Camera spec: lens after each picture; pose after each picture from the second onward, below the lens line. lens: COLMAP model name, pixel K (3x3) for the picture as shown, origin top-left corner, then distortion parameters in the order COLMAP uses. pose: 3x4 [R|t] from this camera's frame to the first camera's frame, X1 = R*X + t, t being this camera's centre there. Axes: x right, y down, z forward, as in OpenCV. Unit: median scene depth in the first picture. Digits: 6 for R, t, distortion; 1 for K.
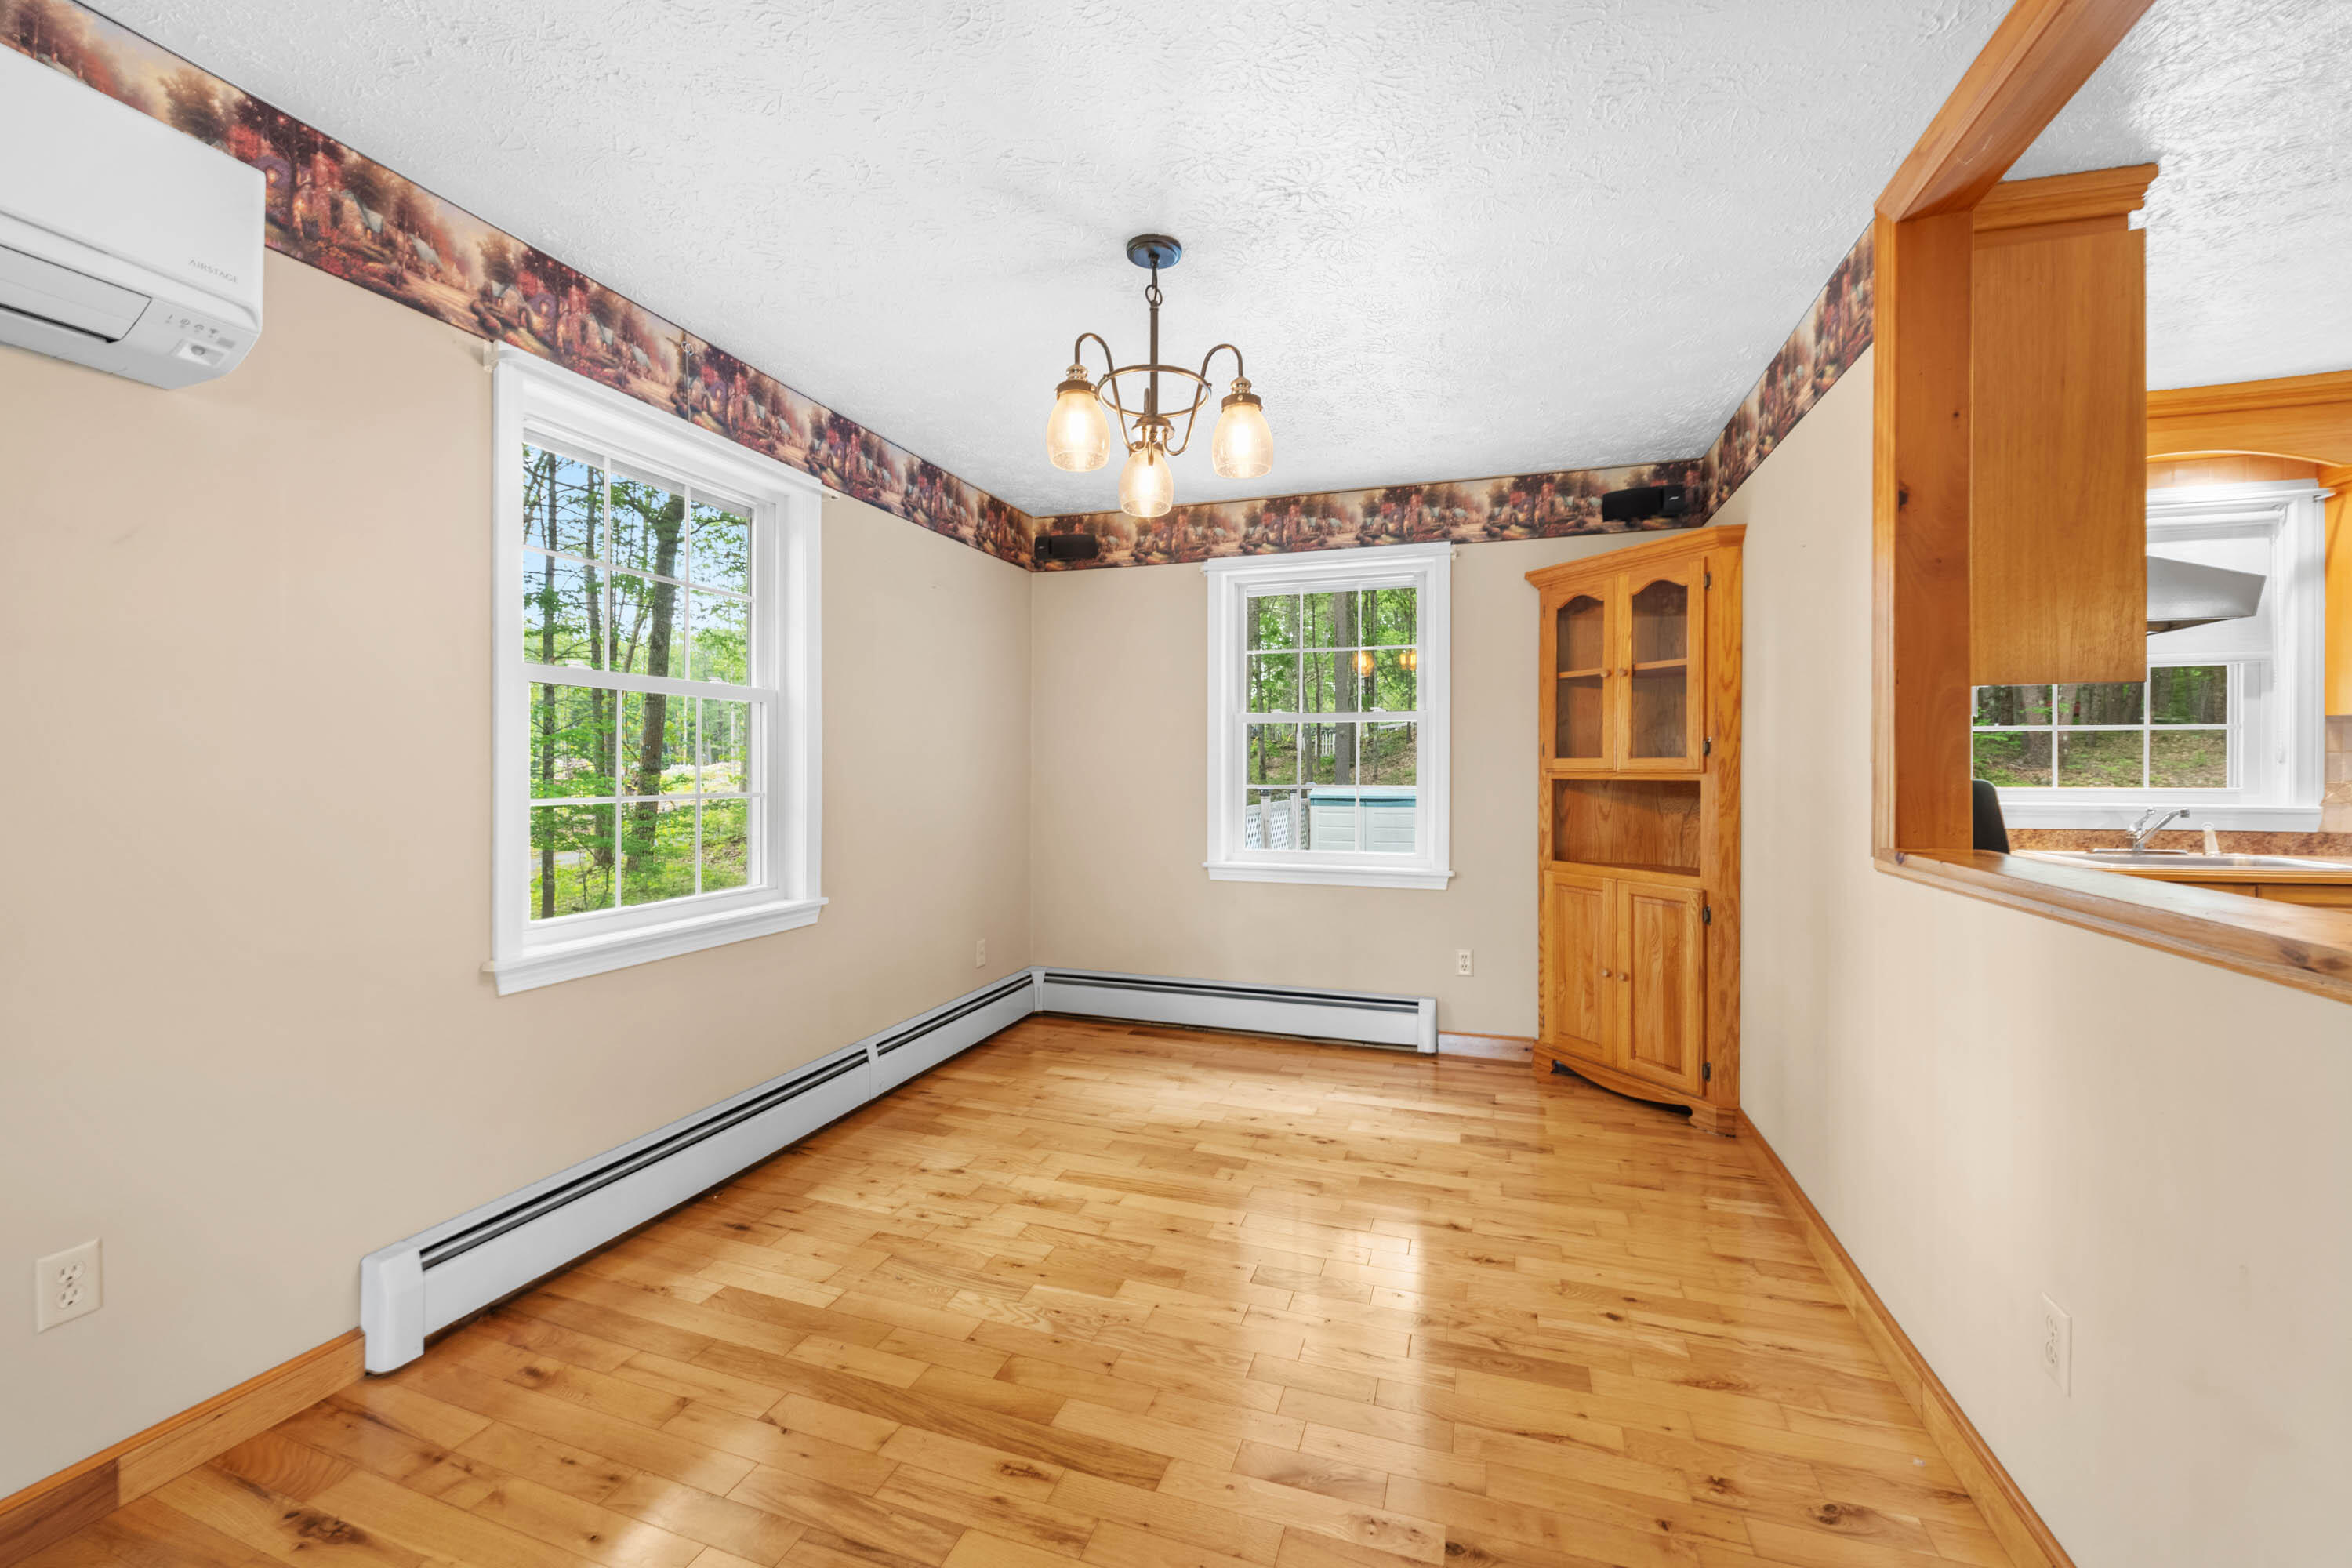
lens RADIAL K [[934.4, 0, 1178.4], [0, 934.4, 773.1], [0, 0, 1]] dist [-0.000211, -0.003485]
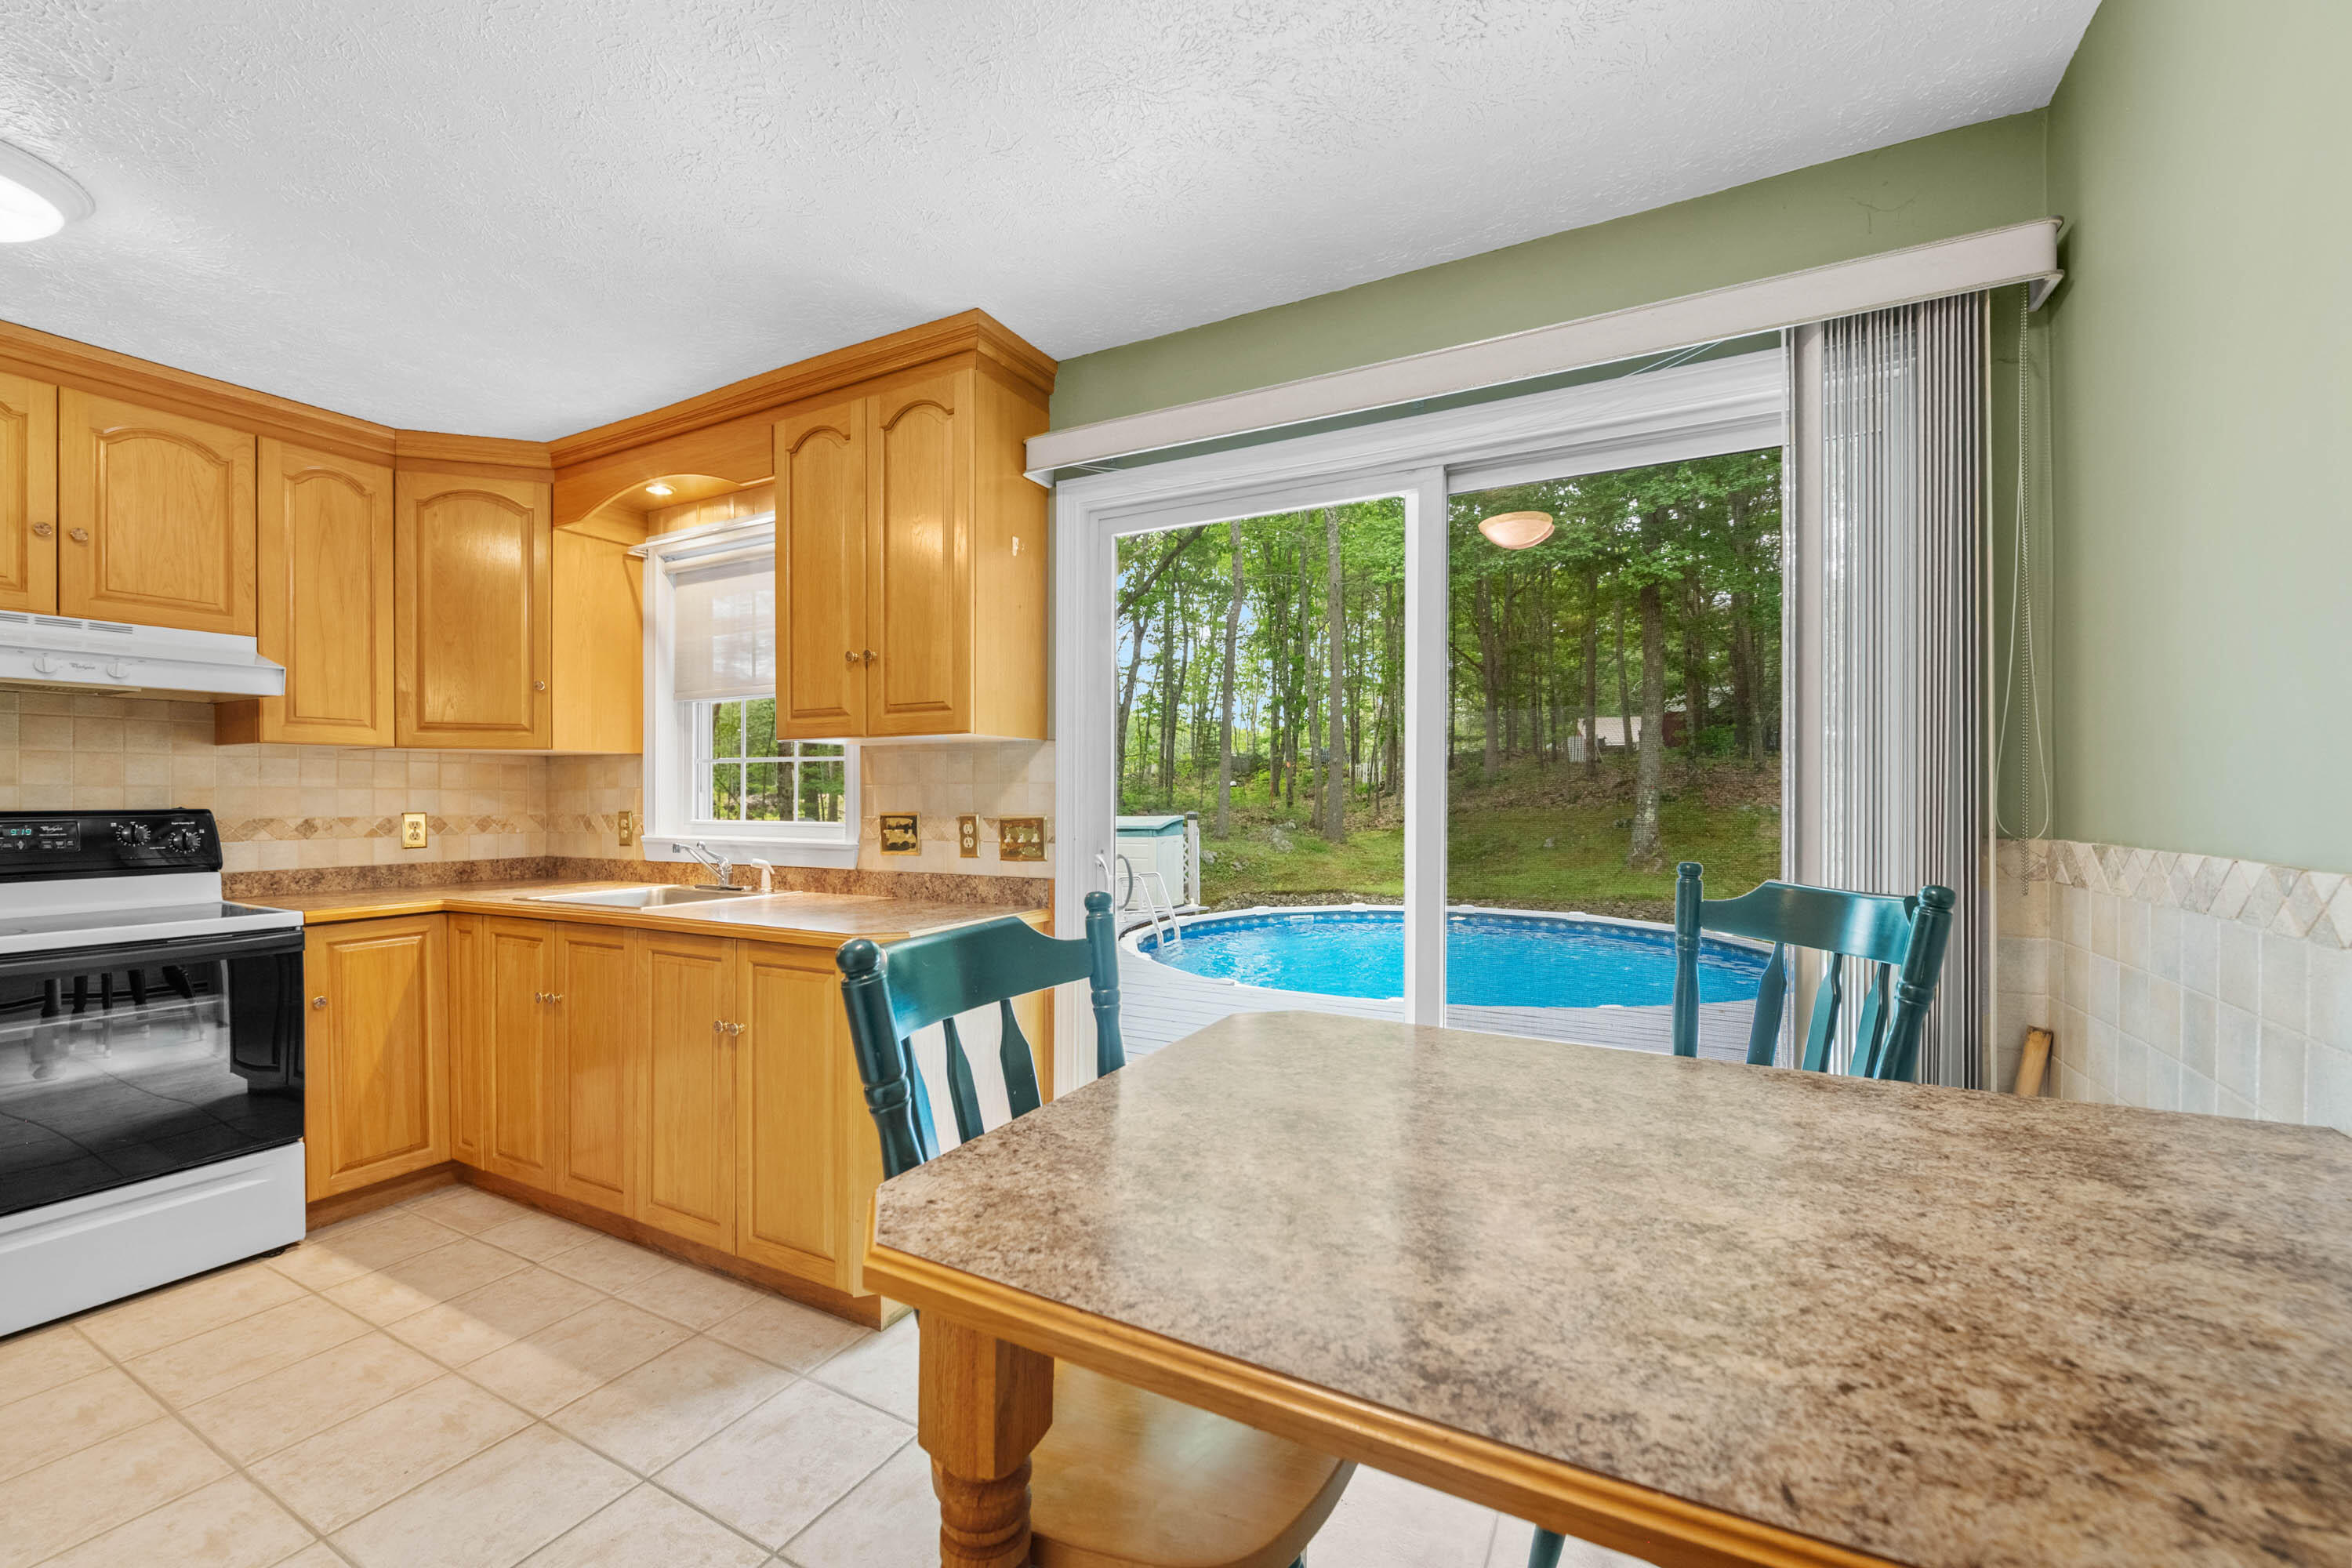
lens RADIAL K [[934.4, 0, 1181.1], [0, 934.4, 798.7], [0, 0, 1]] dist [-0.000211, -0.003485]
pose [[0.986352, 0.000292, -0.164653, 1.607172], [-0.000723, 0.999996, -0.002562, -0.005594], [0.164652, 0.002646, 0.986348, 0.108227]]
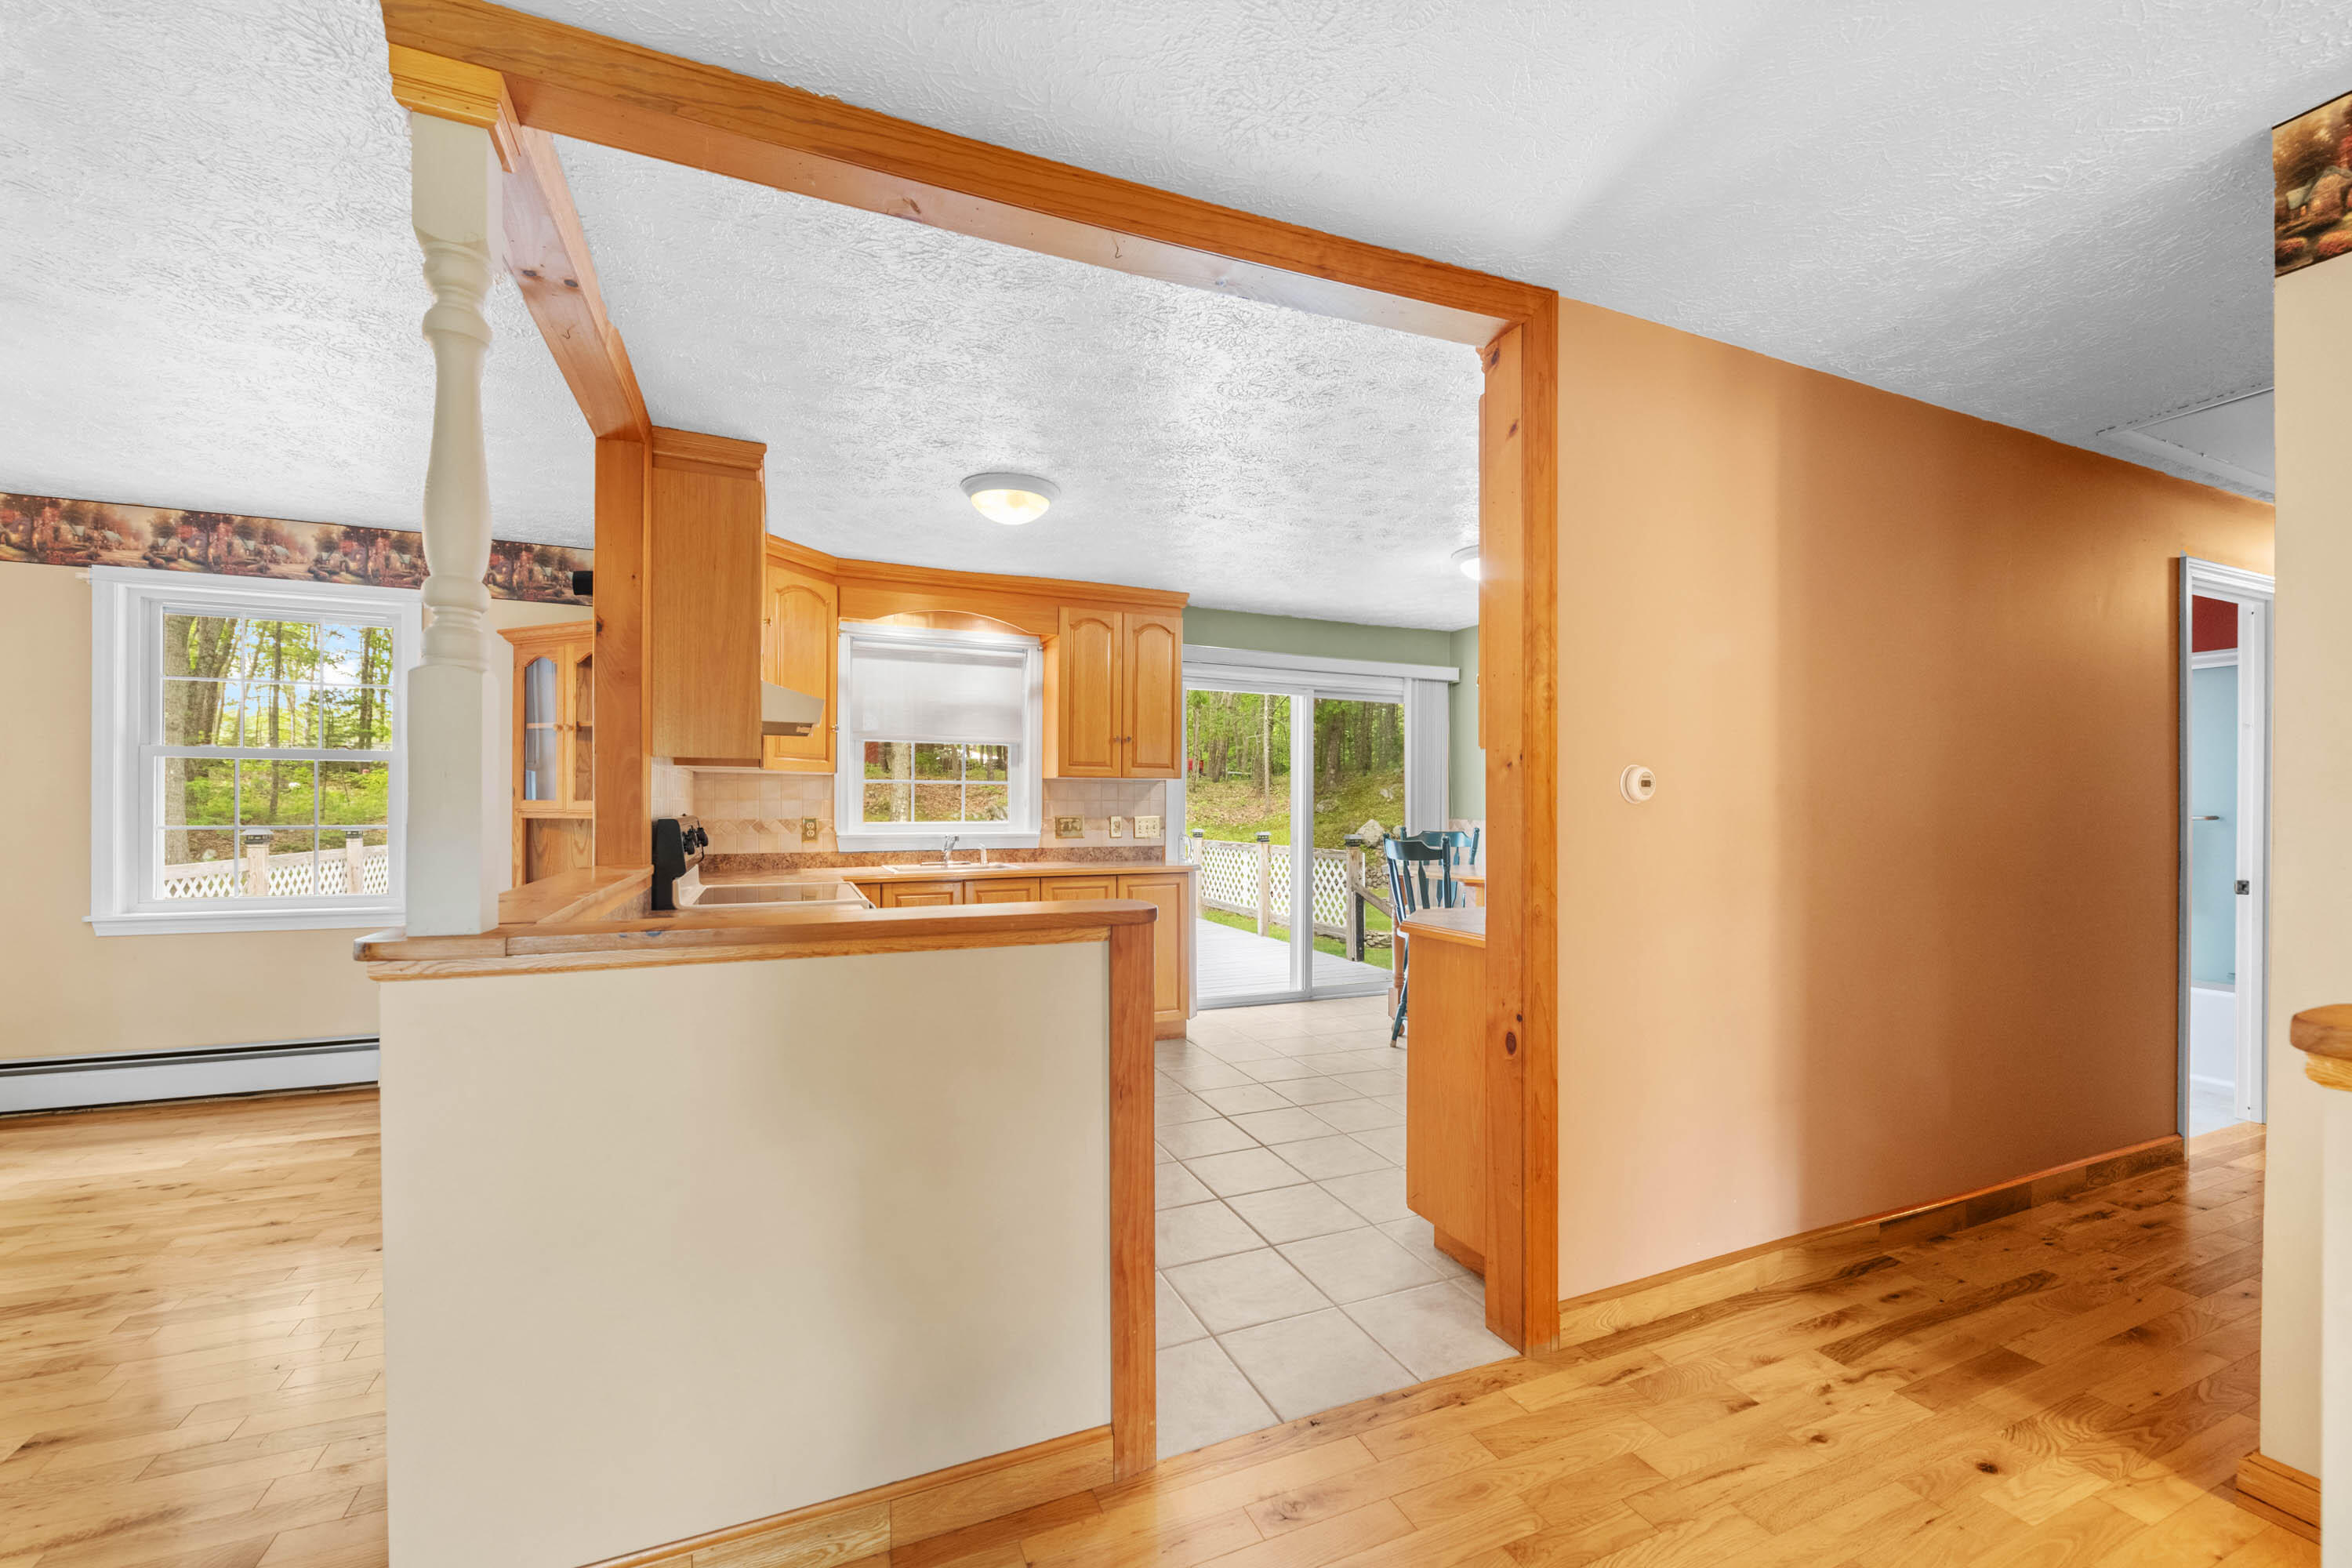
lens RADIAL K [[934.4, 0, 1187.9], [0, 934.4, 810.0], [0, 0, 1]] dist [-0.000211, -0.003485]
pose [[0.745104, 0.001089, 0.666947, 0.282307], [-0.001022, 0.999999, -0.000491, -0.003720], [-0.666947, -0.000316, 0.745105, -0.415462]]
